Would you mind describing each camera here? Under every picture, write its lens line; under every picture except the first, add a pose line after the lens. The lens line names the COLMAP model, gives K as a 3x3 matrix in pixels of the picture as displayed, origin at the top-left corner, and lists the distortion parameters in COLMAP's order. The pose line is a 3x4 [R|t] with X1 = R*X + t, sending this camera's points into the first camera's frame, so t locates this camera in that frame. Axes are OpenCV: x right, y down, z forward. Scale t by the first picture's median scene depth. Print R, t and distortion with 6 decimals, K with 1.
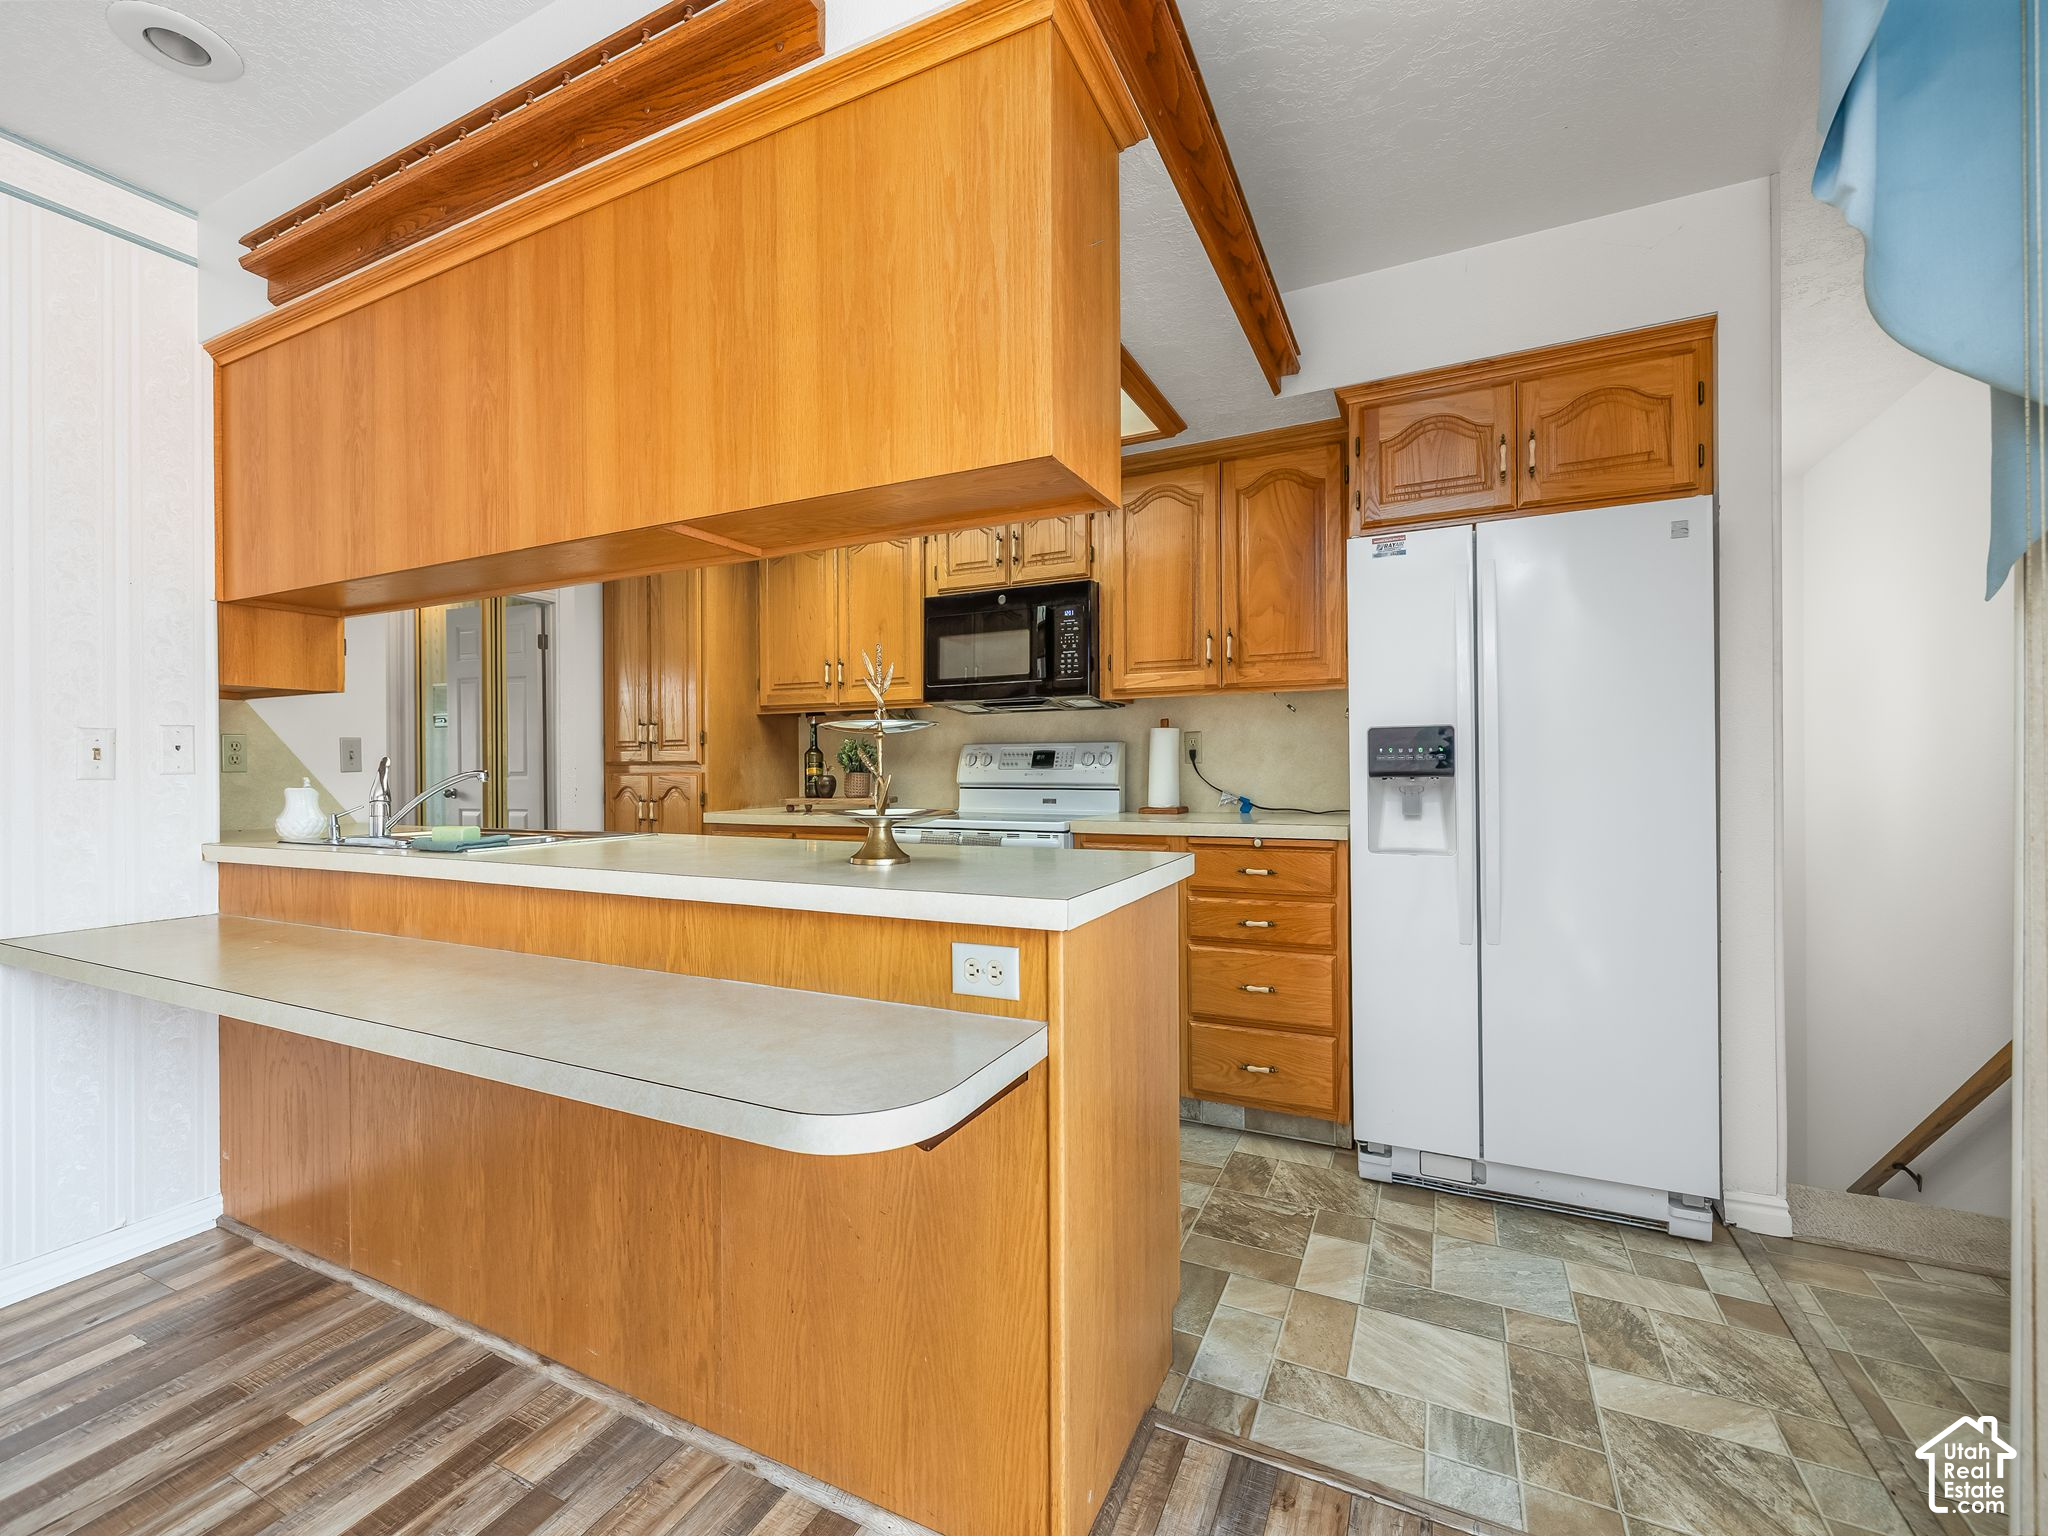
lens RADIAL K [[861.5, 0, 1027.5], [0, 861.5, 771.0], [0, 0, 1]] dist [-0.003113, -0.000118]
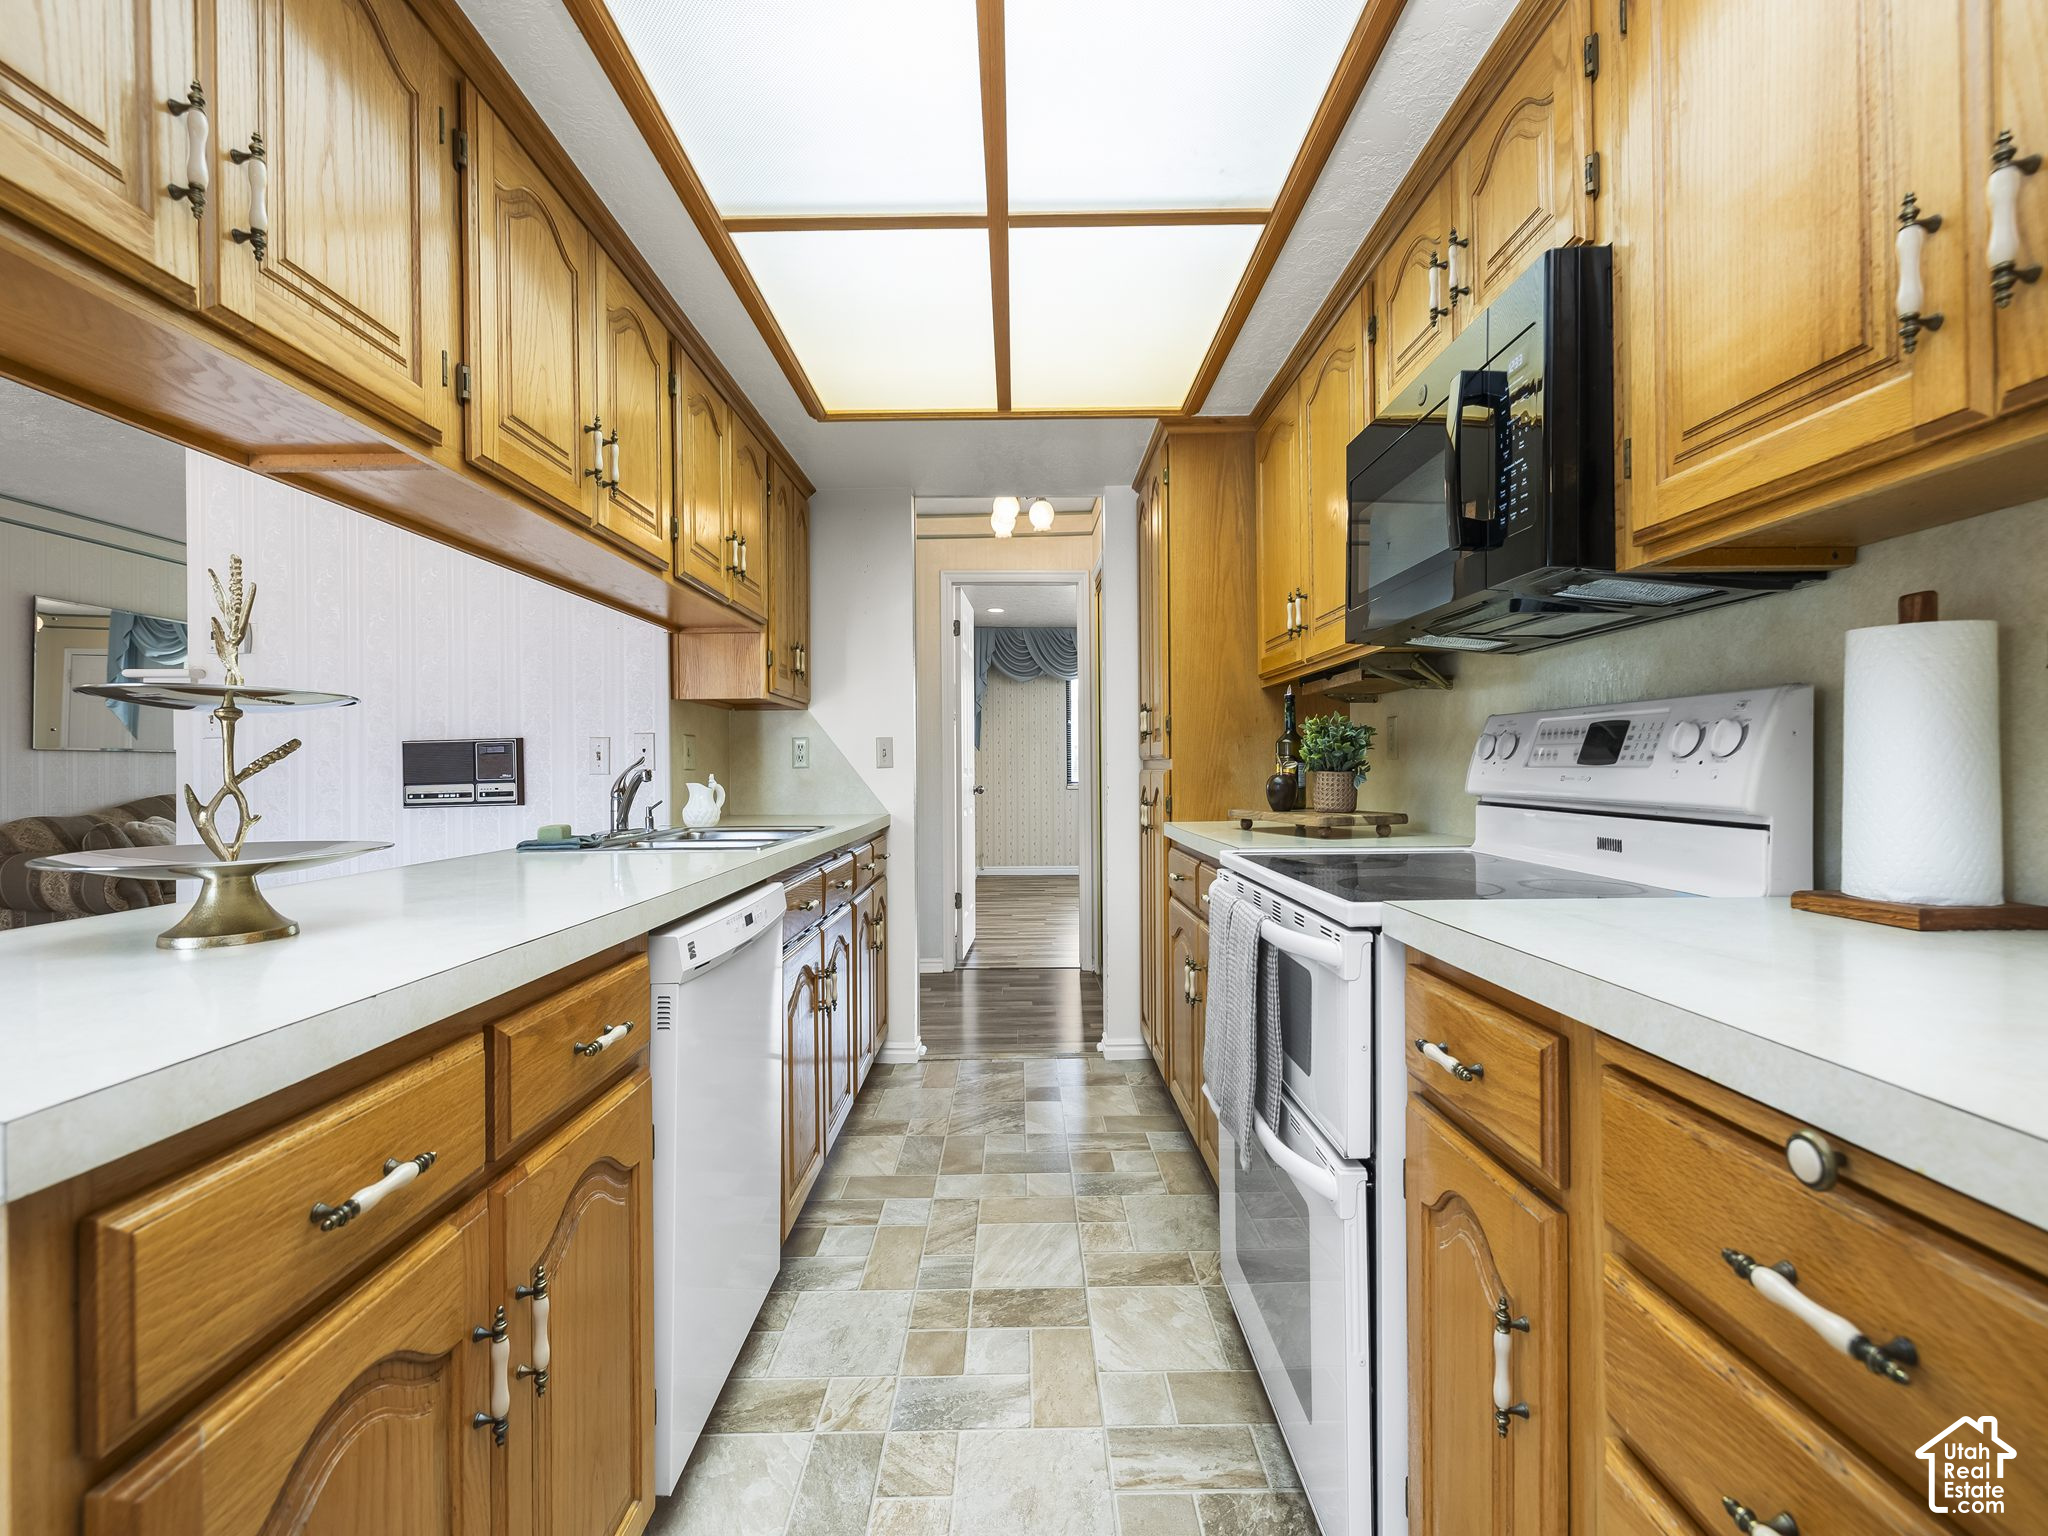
lens RADIAL K [[861.5, 0, 1013.0], [0, 861.5, 768.4], [0, 0, 1]] dist [-0.003113, -0.000118]
pose [[0.437939, 0.003121, -0.898999, 0.268109], [-0.000596, 0.999995, 0.003181, -0.002220], [0.899005, -0.000858, 0.437938, 0.564904]]
